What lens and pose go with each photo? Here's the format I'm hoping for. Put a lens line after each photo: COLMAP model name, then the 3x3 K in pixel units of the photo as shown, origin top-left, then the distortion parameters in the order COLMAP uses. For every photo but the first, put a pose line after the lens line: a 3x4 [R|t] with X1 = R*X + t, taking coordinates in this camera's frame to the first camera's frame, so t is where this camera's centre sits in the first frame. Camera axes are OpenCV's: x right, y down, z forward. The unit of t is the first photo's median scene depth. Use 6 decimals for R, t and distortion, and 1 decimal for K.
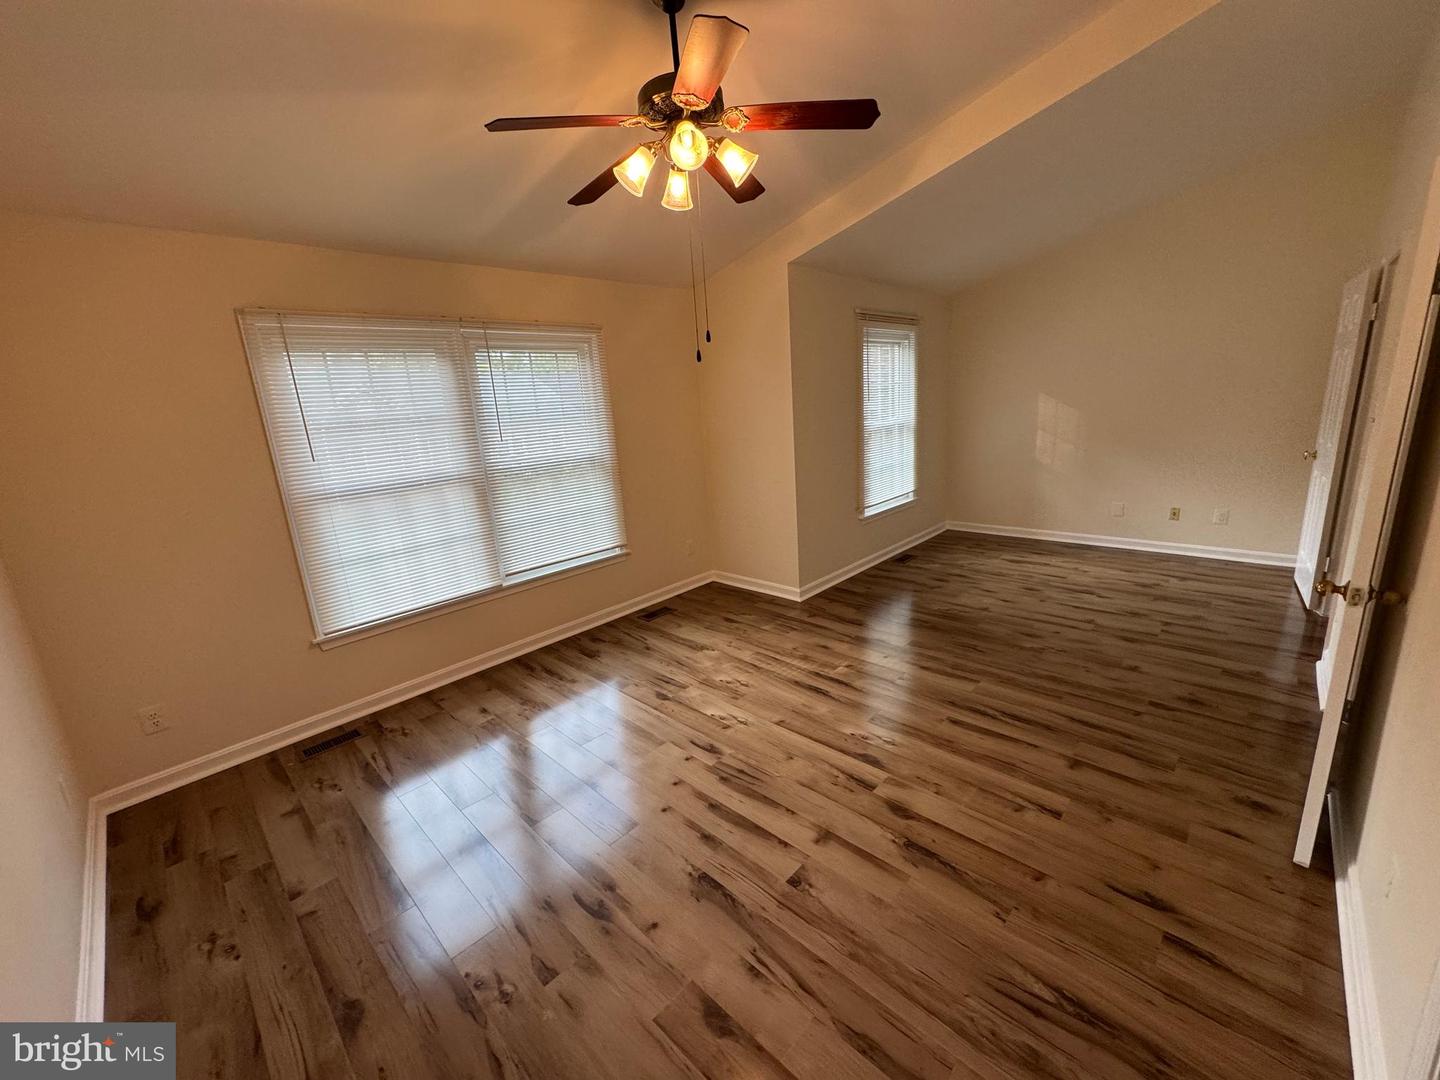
lens RADIAL K [[573.8, 0, 716.7], [0, 573.8, 538.0], [0, 0, 1]] dist [-0.002138, 0.001129]
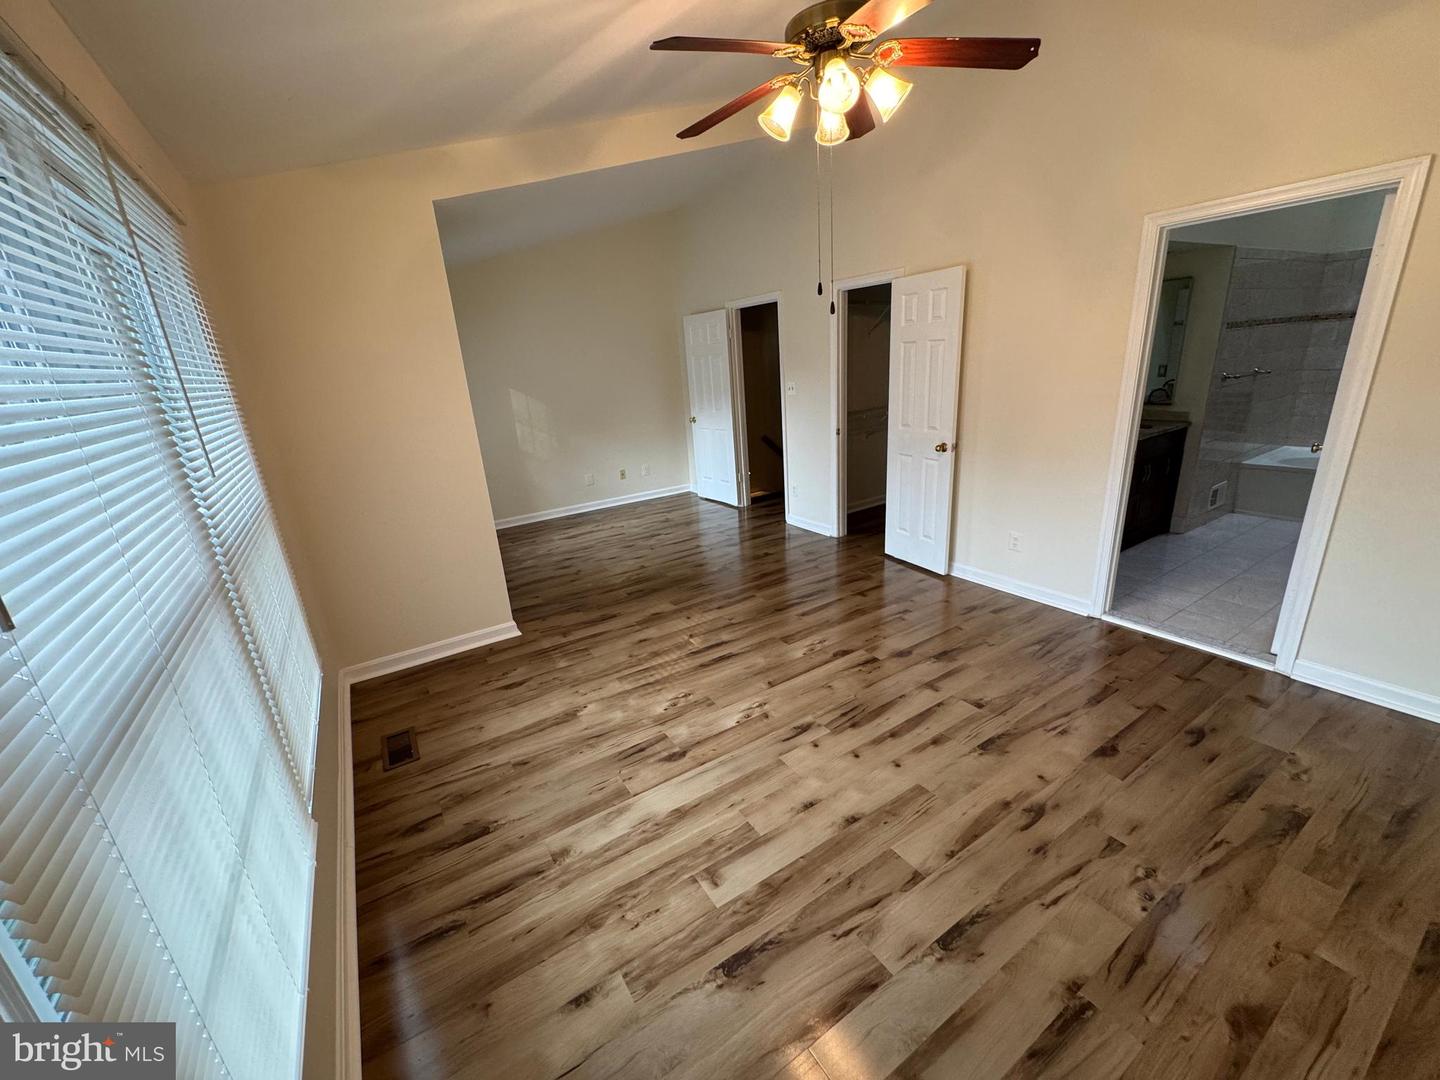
lens RADIAL K [[573.8, 0, 717.1], [0, 573.8, 537.4], [0, 0, 1]] dist [-0.002138, 0.001129]
pose [[0.239906, -0.242920, 0.939912, -0.649052], [0.278472, 0.944720, 0.173085, -0.103467], [-0.929999, 0.220215, 0.294290, 0.586711]]
